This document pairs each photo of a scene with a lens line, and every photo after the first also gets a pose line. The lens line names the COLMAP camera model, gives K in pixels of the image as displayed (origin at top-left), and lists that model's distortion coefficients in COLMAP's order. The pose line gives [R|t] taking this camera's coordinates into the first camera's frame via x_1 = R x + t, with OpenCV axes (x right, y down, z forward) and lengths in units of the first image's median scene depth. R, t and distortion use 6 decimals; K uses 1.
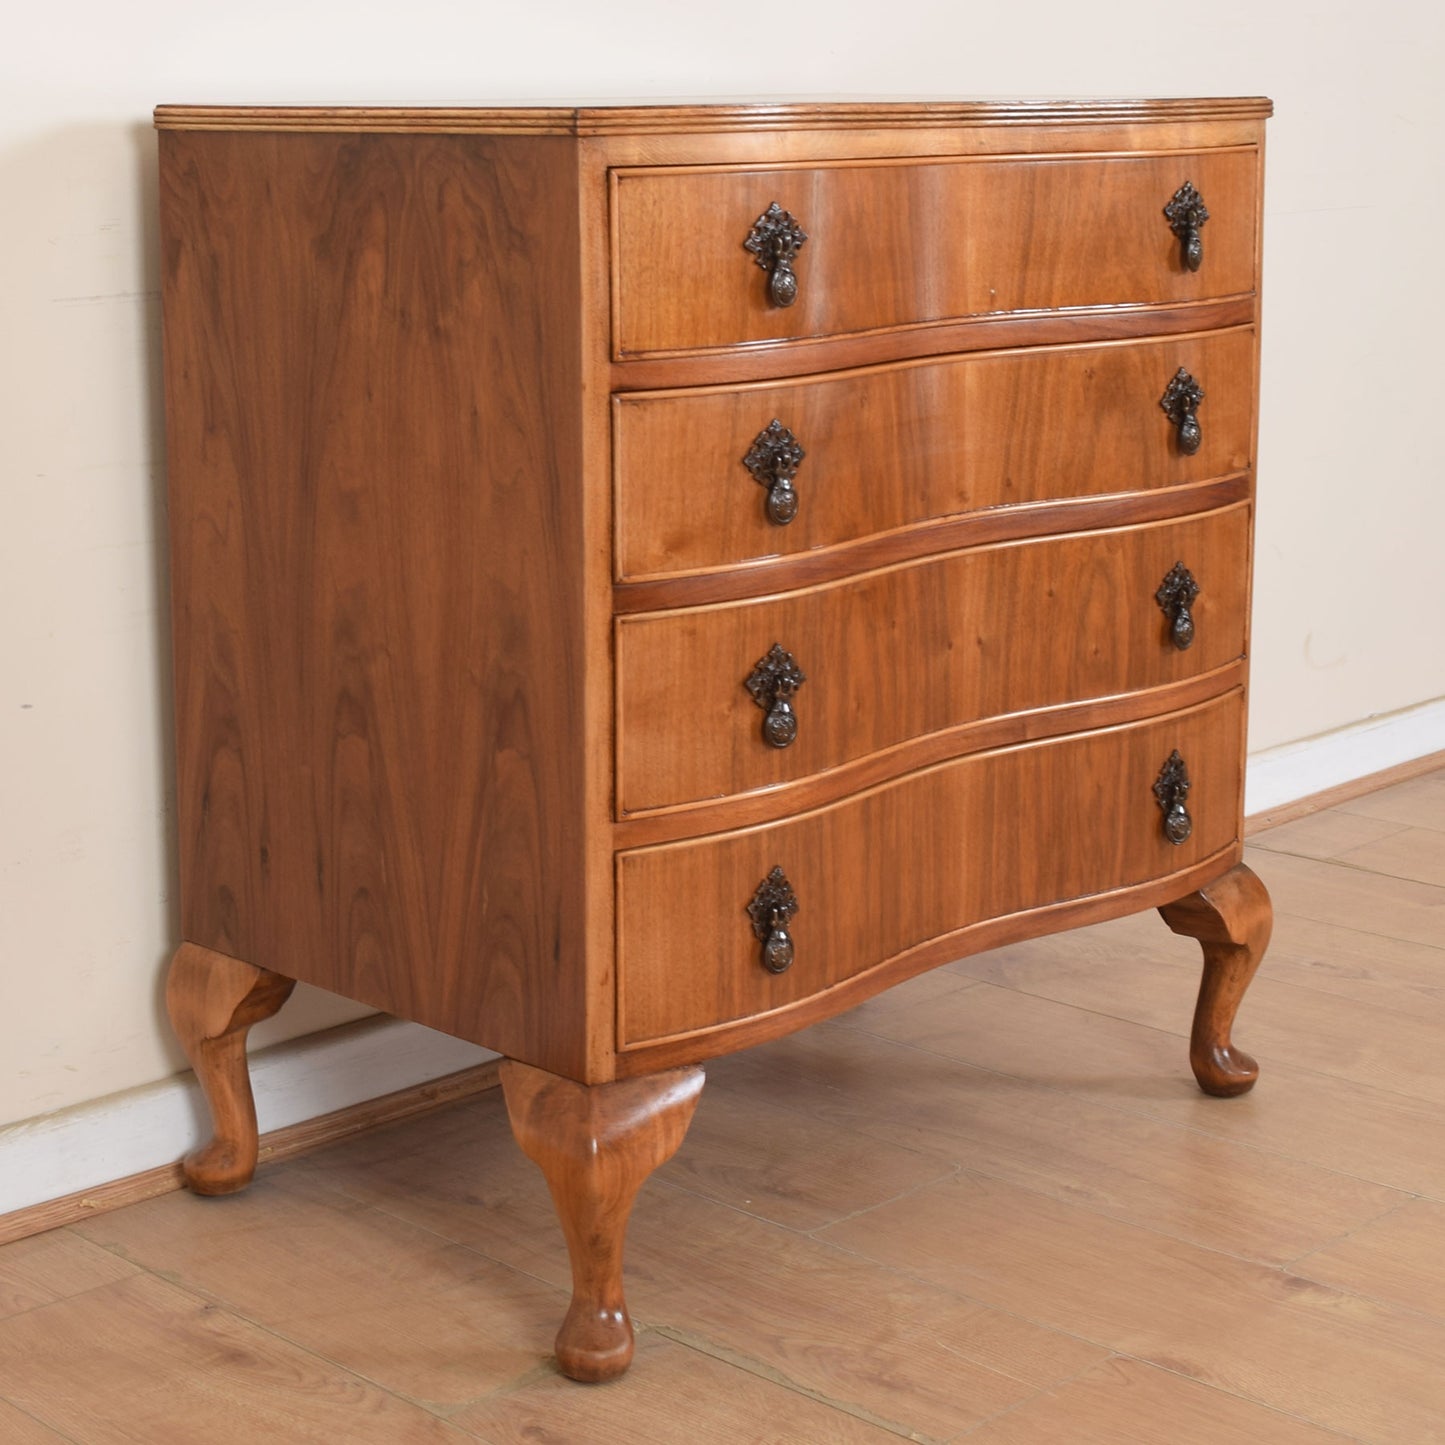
lens RADIAL K [[2922.9, 0, 595.4], [0, 2922.9, 654.5], [0, 0, 1]] dist [-0.071826, 0.000000]
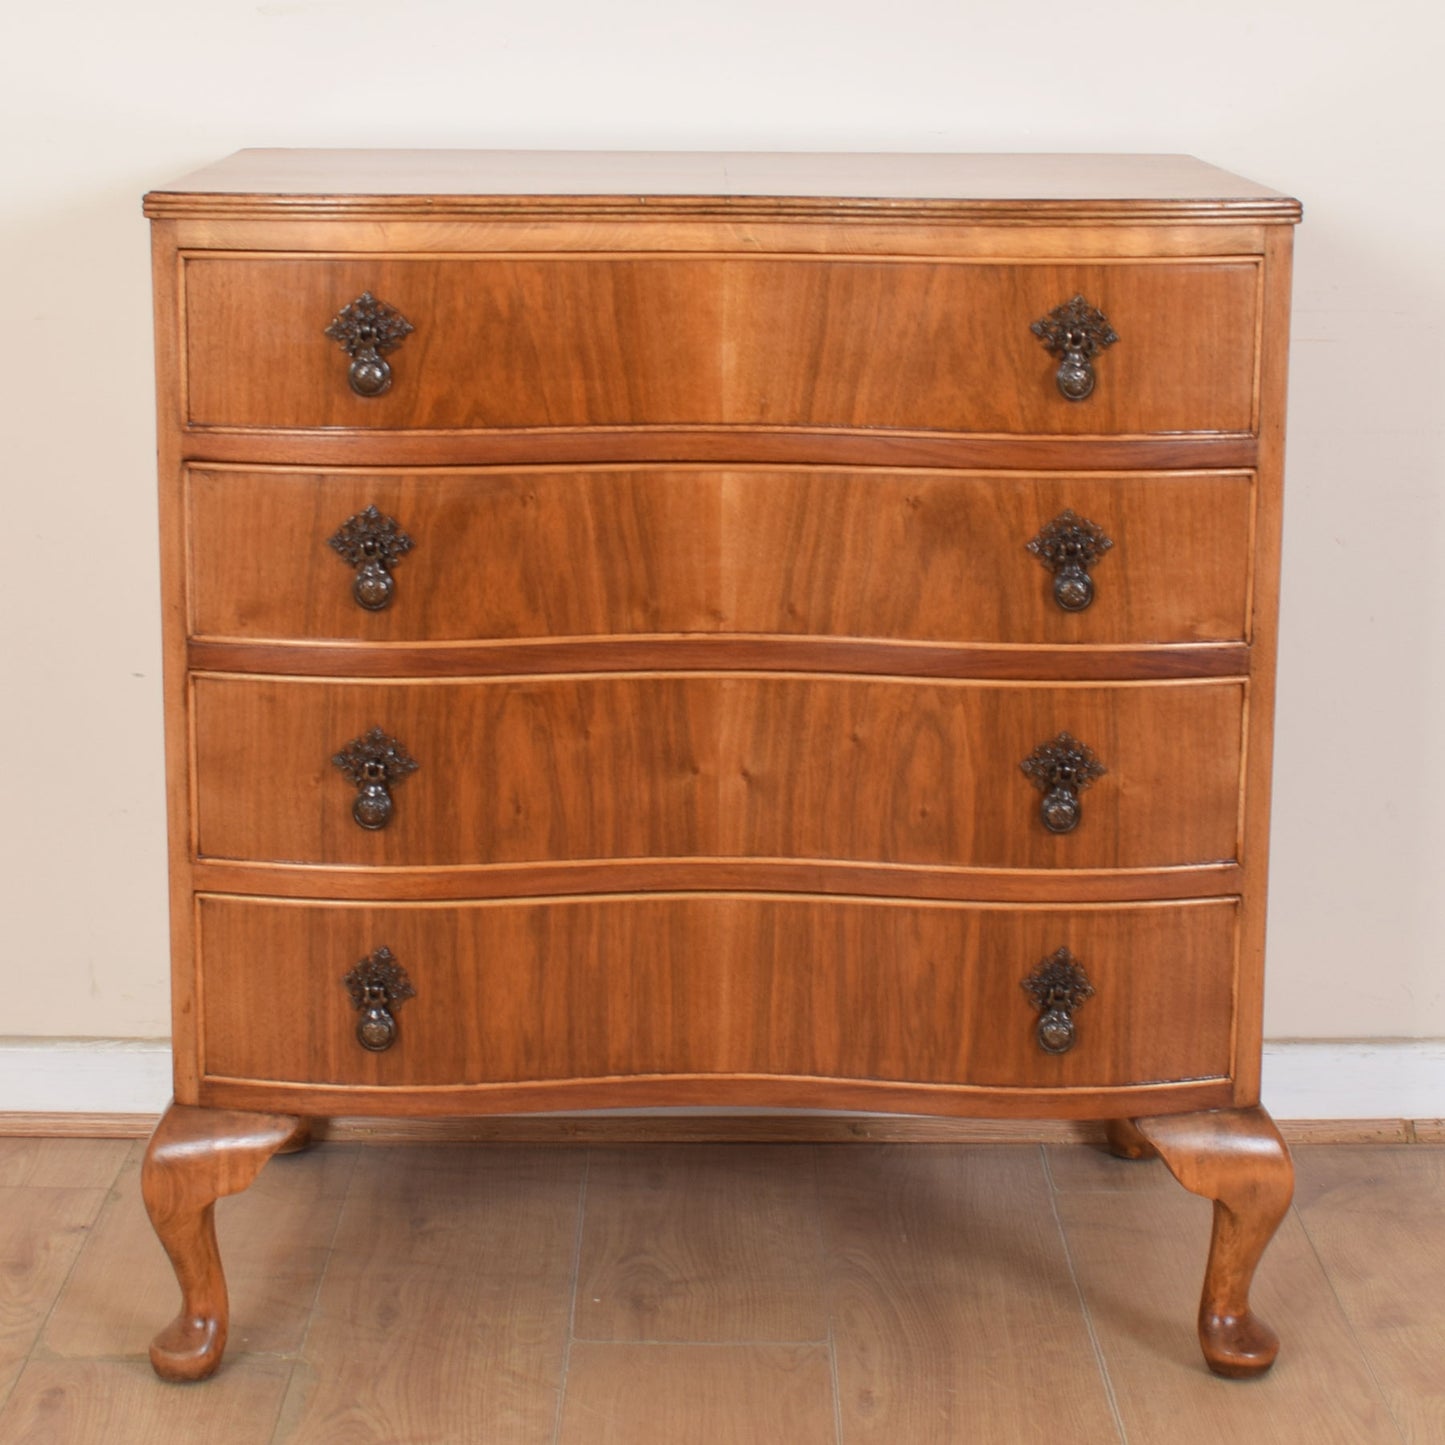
lens RADIAL K [[3148.3, 0, 619.0], [0, 3148.3, 668.1], [0, 0, 1]] dist [-0.070763, 0.000000]
pose [[0.711325, 0.162270, -0.683875, 0.812299], [-0.147139, 0.985805, 0.080868, -0.116885], [0.687290, 0.043101, 0.725103, 0.255483]]
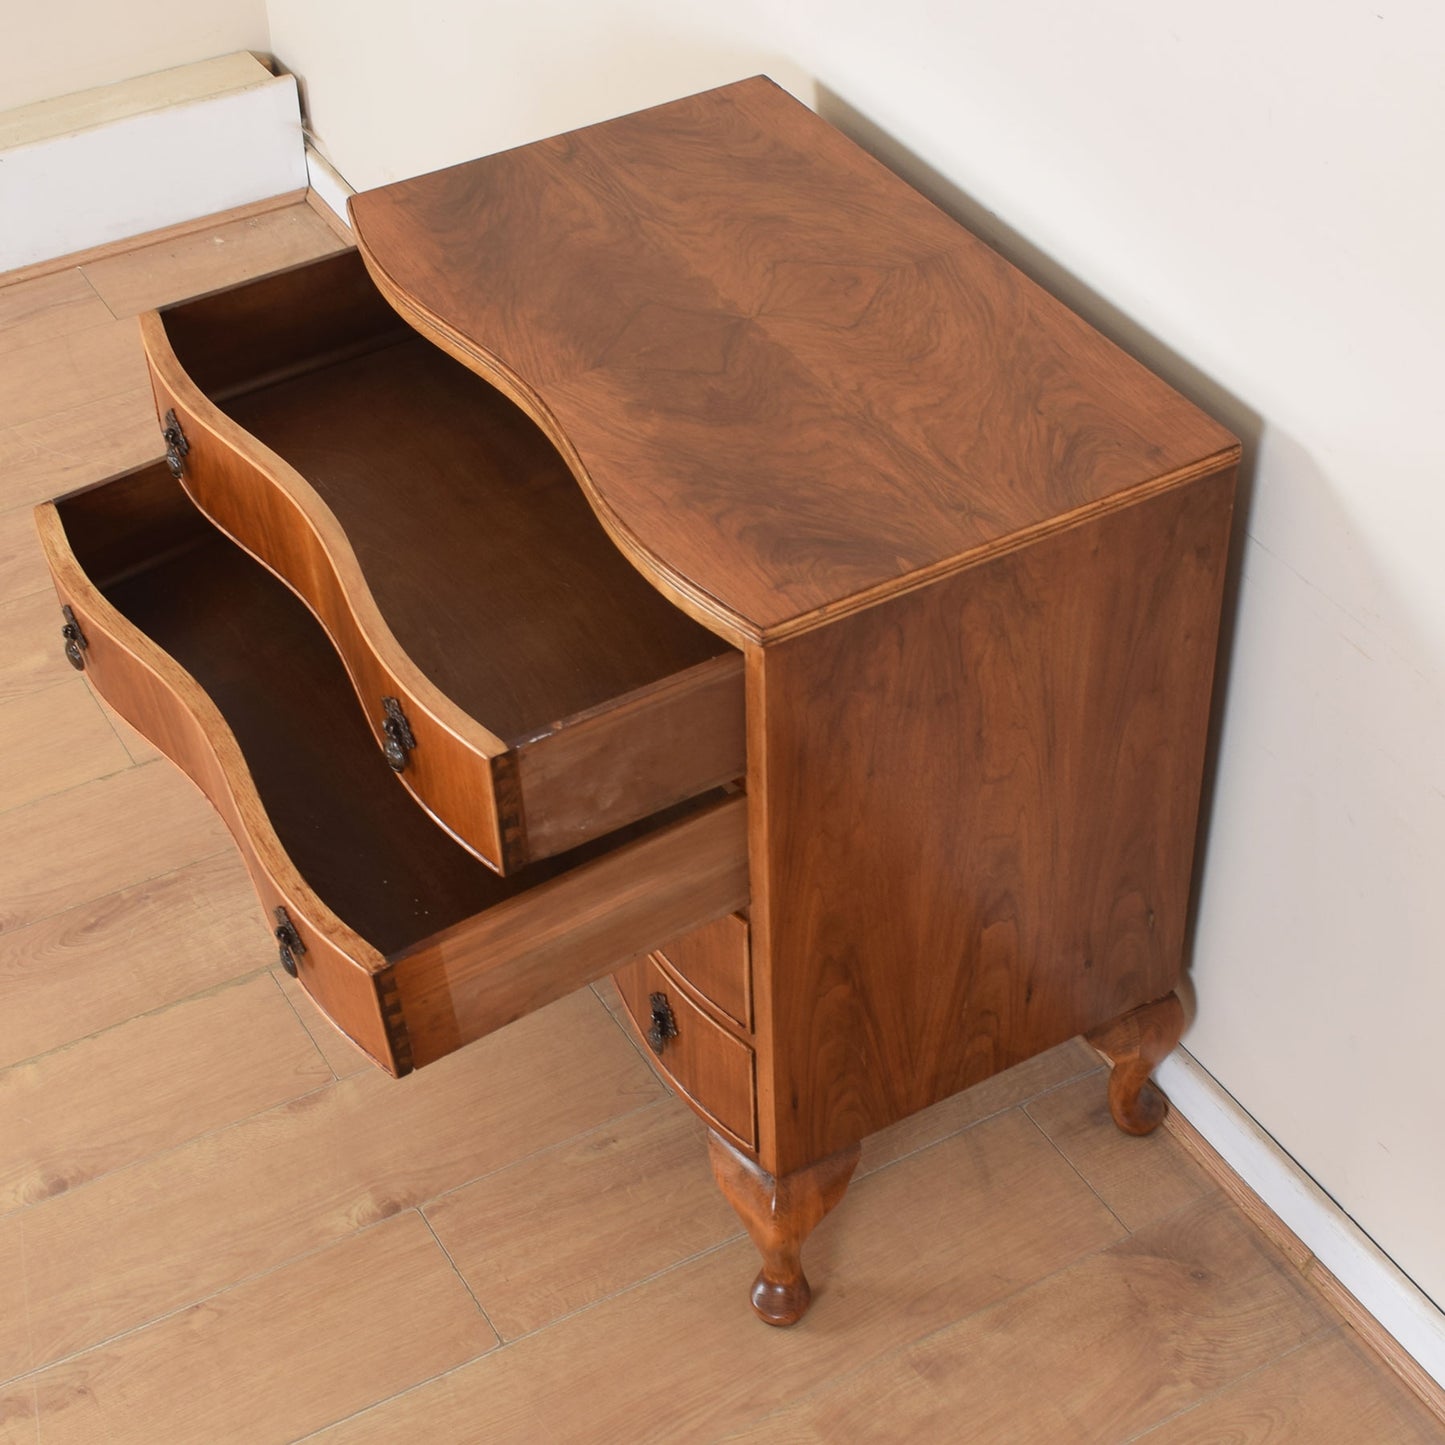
lens RADIAL K [[2560.0, 0, 764.3], [0, 2560.0, 727.0], [0, 0, 1]] dist [-0.062498, 0.000000]
pose [[-0.223545, 0.645489, -0.730323, 0.948913], [-0.181123, 0.708725, 0.681839, -0.812440], [0.957717, 0.284699, -0.041519, 1.168304]]
